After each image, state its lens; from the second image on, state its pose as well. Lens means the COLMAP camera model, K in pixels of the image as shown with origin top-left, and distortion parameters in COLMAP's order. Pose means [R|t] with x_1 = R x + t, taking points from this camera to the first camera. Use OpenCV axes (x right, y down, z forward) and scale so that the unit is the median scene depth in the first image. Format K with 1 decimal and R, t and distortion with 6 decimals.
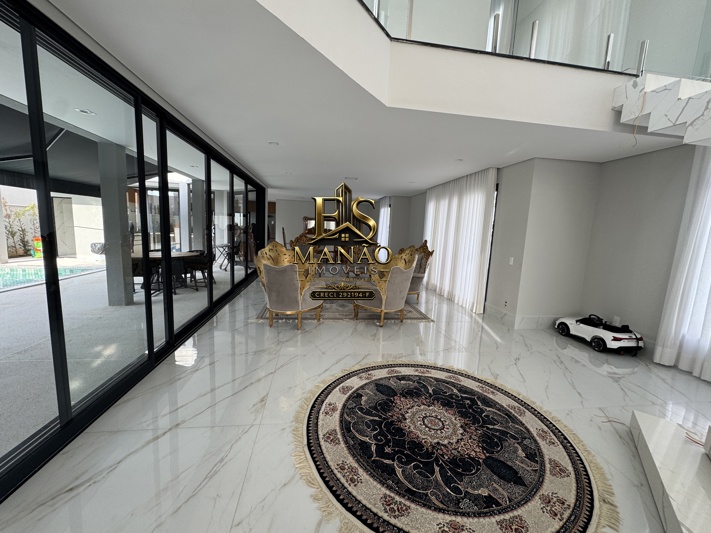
lens RADIAL K [[285.0, 0, 354.9], [0, 285.0, 266.9], [0, 0, 1]] dist [-0.003337, -0.000056]
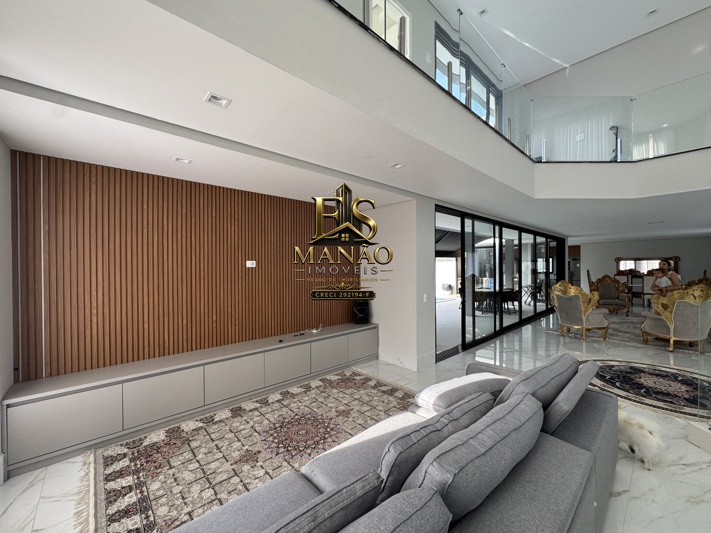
lens RADIAL K [[285.0, 0, 354.9], [0, 285.0, 266.9], [0, 0, 1]] dist [-0.003337, -0.000056]
pose [[0.565954, -0.048376, -0.823016, 0.481934], [-0.077933, 0.990668, -0.111821, 0.136930], [0.820745, 0.127426, 0.556903, -1.113566]]
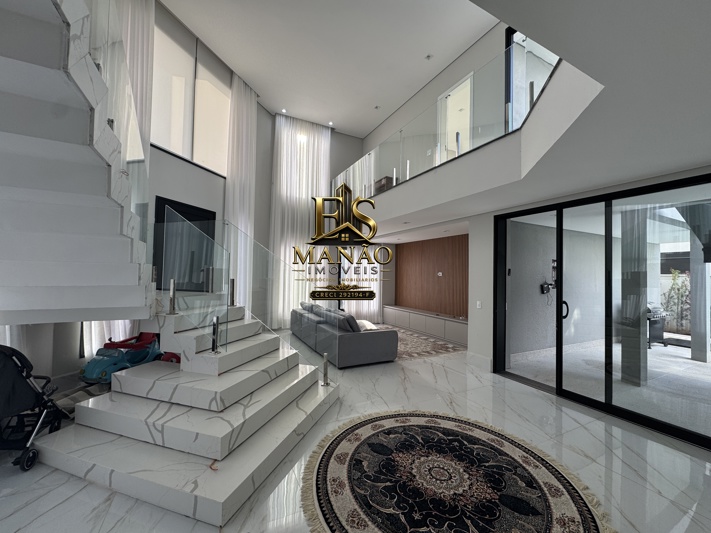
lens RADIAL K [[285.0, 0, 354.9], [0, 285.0, 266.9], [0, 0, 1]] dist [-0.003337, -0.000056]
pose [[-0.944647, -0.074821, -0.319442, 0.683895], [-0.107222, 0.990590, 0.085054, -0.172171], [0.310073, 0.114598, -0.943781, 1.292993]]
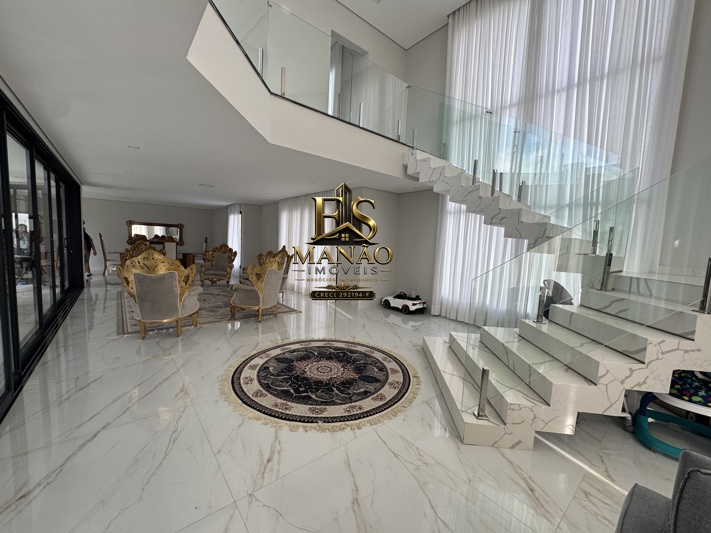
lens RADIAL K [[285.0, 0, 354.9], [0, 285.0, 266.9], [0, 0, 1]] dist [-0.003337, -0.000056]
pose [[0.851083, -0.056457, 0.521987, -0.238787], [0.066621, 0.997778, -0.000705, 0.022903], [-0.520787, 0.035375, 0.852953, -0.258420]]
